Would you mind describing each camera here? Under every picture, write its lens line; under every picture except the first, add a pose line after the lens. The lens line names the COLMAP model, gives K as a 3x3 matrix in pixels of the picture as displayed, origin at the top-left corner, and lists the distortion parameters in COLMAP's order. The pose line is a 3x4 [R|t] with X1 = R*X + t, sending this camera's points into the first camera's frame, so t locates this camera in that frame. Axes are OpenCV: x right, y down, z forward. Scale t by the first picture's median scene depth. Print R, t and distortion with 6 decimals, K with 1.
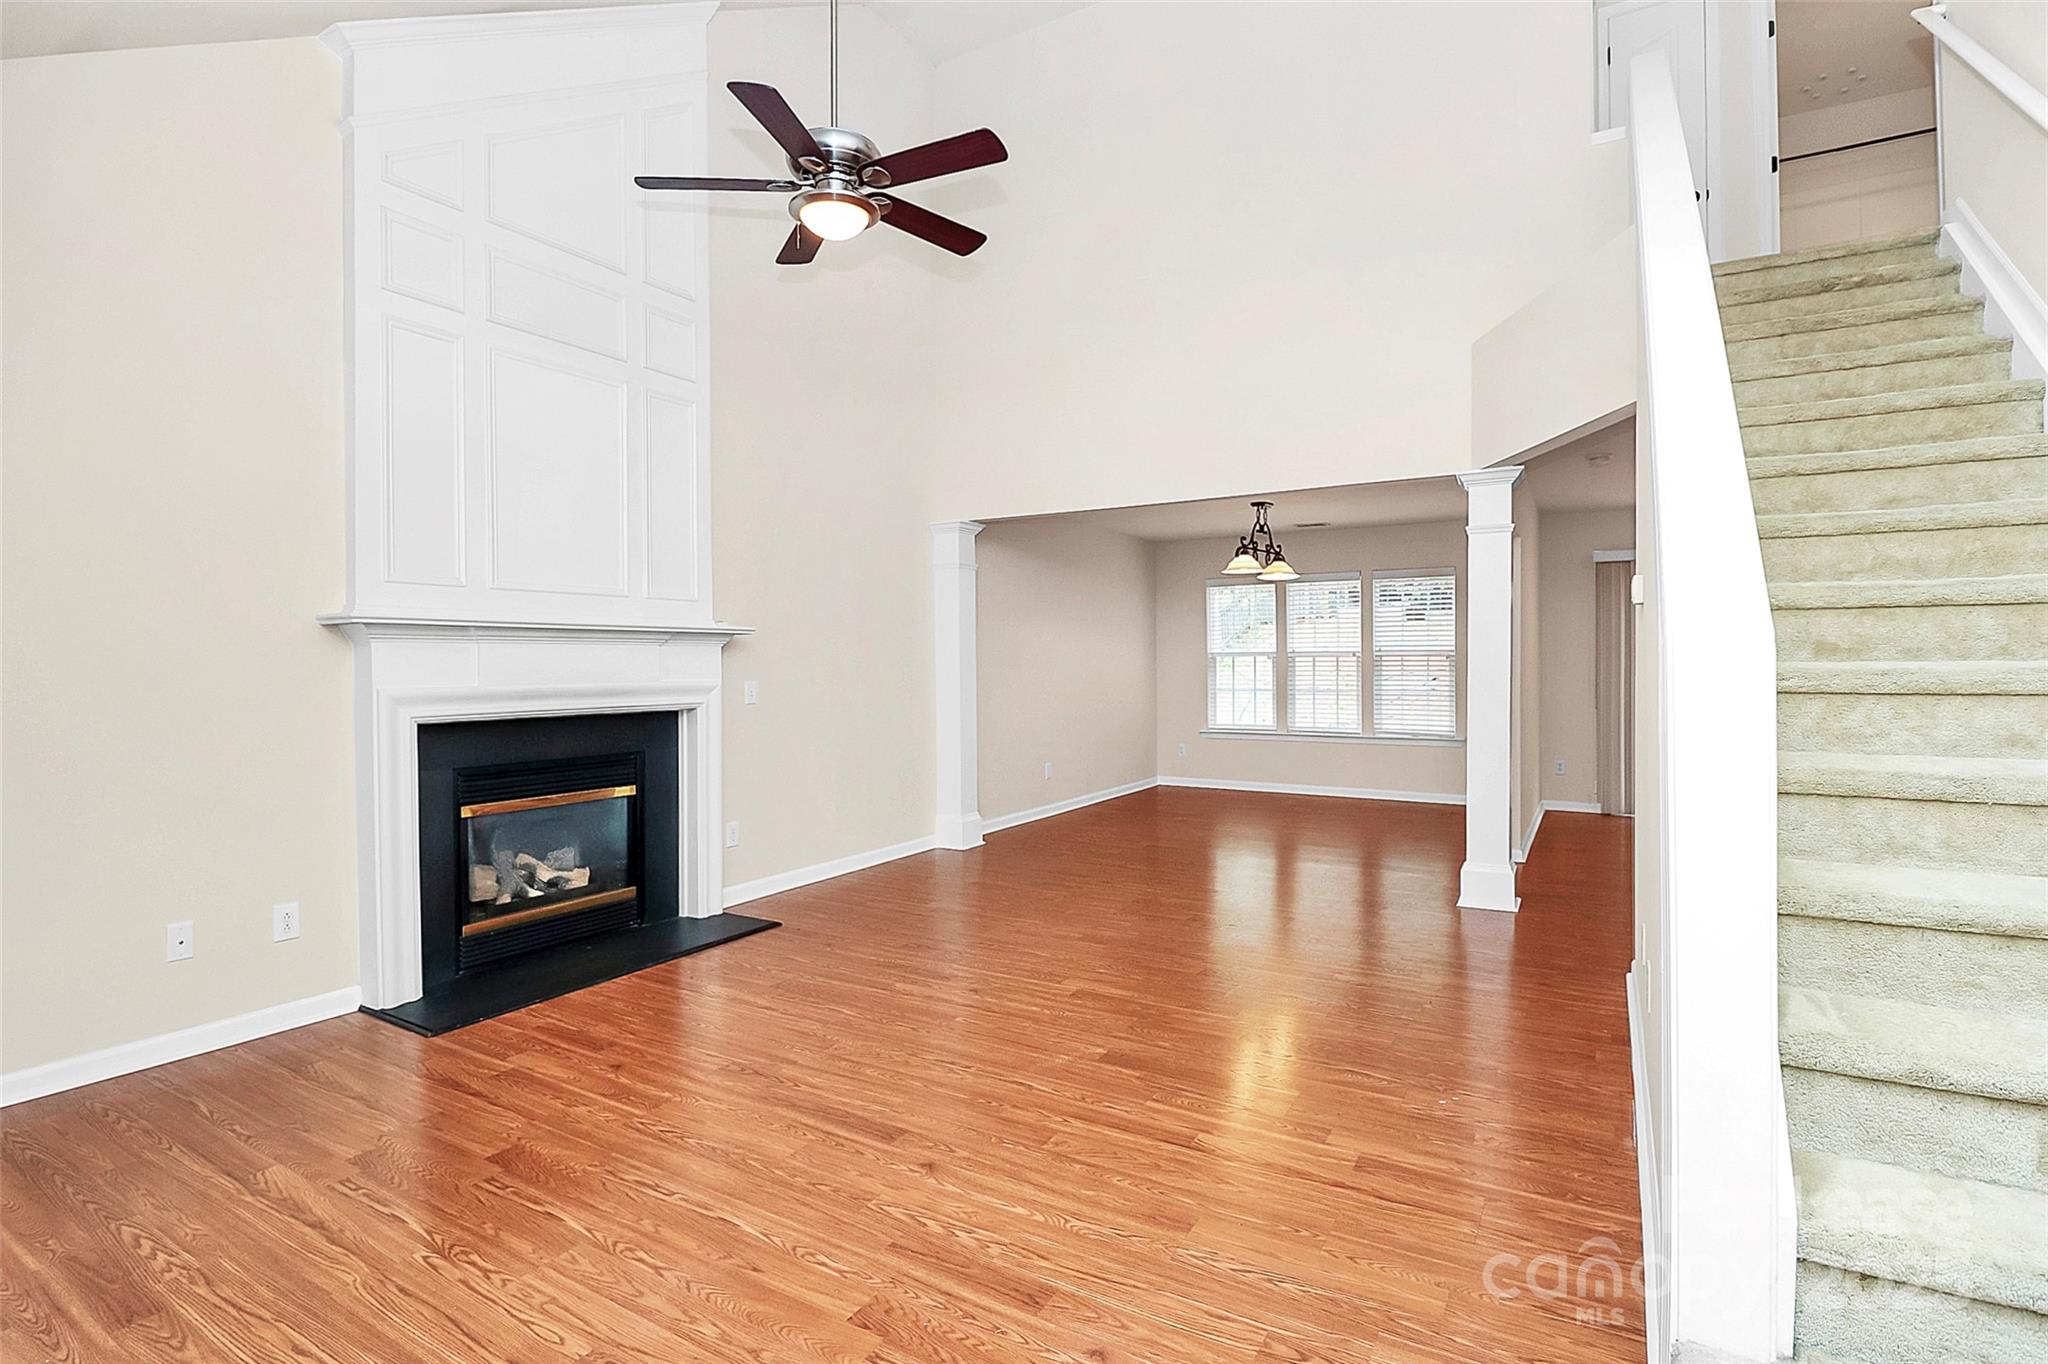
lens RADIAL K [[997.2, 0, 1006.1], [0, 997.2, 665.1], [0, 0, 1]] dist [-0.000901, -0.000344]
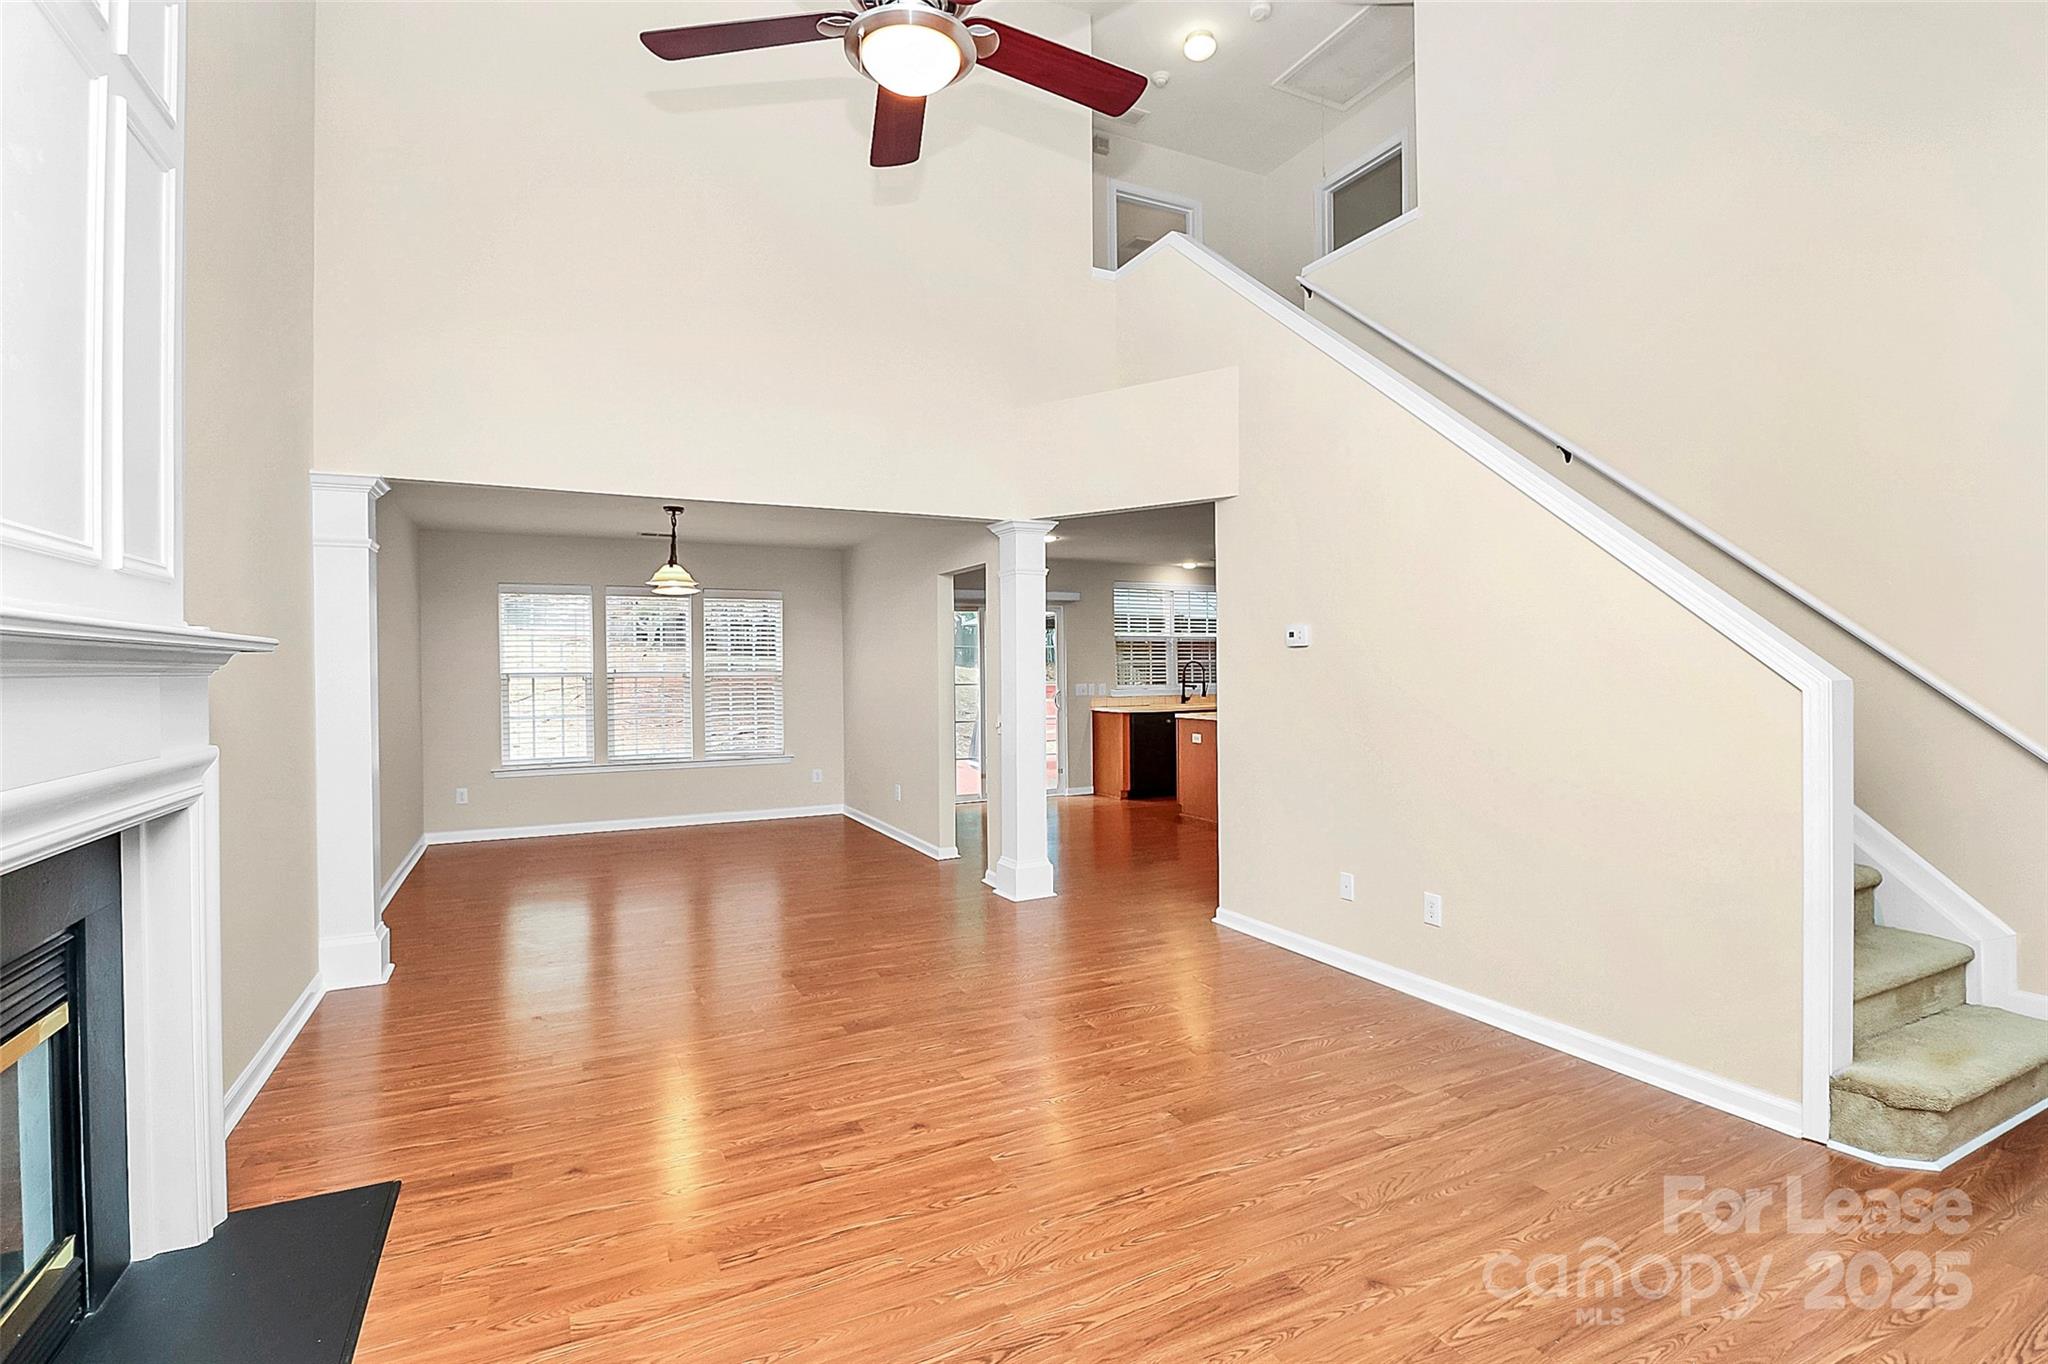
lens RADIAL K [[973.2, 0, 1044.2], [0, 973.2, 670.4], [0, 0, 1]] dist [-0.004840, -0.000989]
pose [[0.516892, -0.000291, 0.856051, -0.644518], [0.006955, 0.999968, -0.003860, -0.023050], [-0.856023, 0.007949, 0.516877, 0.541128]]
